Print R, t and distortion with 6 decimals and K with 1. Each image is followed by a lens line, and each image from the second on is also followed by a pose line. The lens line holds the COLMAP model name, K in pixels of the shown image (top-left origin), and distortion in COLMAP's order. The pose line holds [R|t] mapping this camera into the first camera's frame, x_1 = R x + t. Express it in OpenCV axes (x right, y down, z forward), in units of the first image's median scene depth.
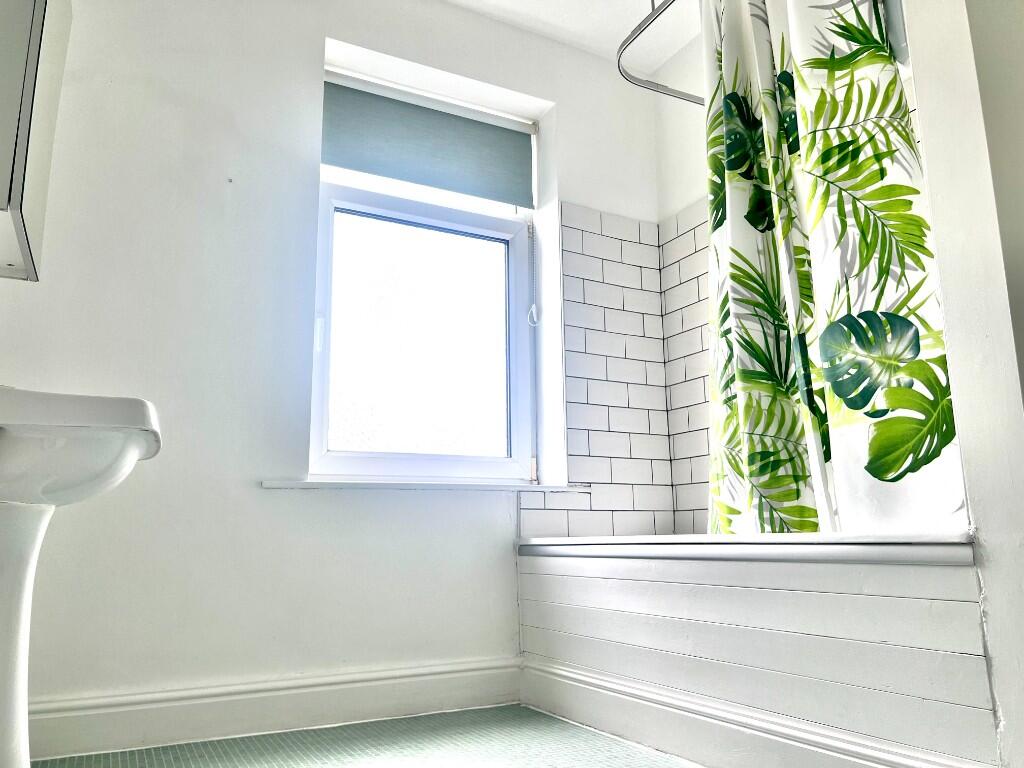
lens RADIAL K [[763.4, 0, 512.8], [0, 763.4, 389.0], [0, 0, 1]] dist [-0.011739, -0.001462]
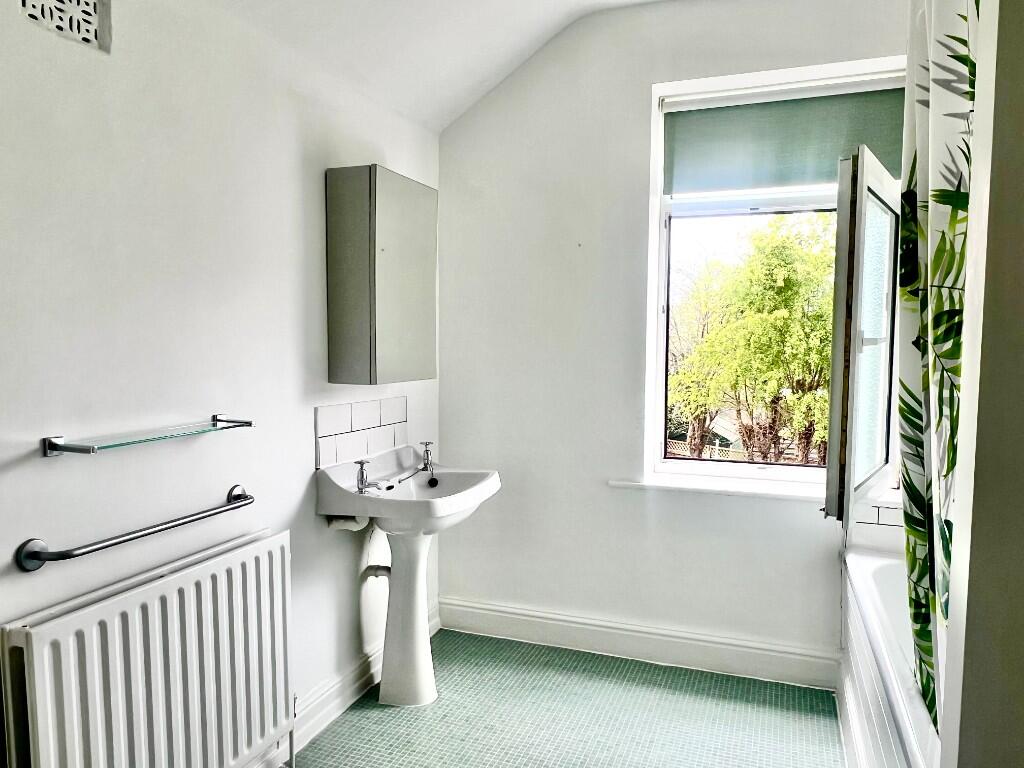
lens RADIAL K [[747.4, 0, 512.8], [0, 747.4, 382.3], [0, 0, 1]] dist [-0.014891, 0.000324]
pose [[0.668254, 0.069891, -0.740642, 0.709327], [0.131870, 0.968683, 0.210391, -0.473765], [0.732152, -0.238264, 0.638110, 0.119181]]
